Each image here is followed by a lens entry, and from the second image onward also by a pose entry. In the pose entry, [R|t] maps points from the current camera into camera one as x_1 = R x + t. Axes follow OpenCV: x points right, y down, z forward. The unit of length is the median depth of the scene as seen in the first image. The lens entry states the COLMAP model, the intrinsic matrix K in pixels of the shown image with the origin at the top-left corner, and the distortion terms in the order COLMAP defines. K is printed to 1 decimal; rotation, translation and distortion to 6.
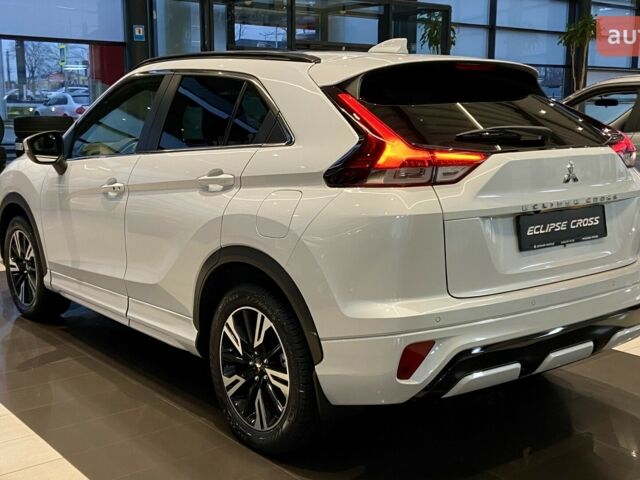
lens RADIAL K [[879.0, 0, 321.6], [0, 879.0, 240.7], [0, 0, 1]] dist [0.017191, 0.000000]
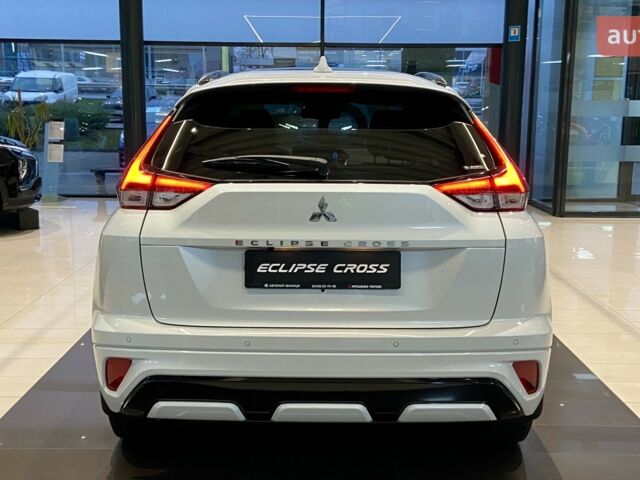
lens RADIAL K [[879.0, 0, 323.3], [0, 879.0, 238.6], [0, 0, 1]] dist [0.017191, 0.000000]
pose [[0.771774, 0.115508, -0.625318, 0.856405], [-0.110321, 0.992773, 0.047225, -0.092082], [0.626254, 0.032539, 0.778940, 0.308651]]
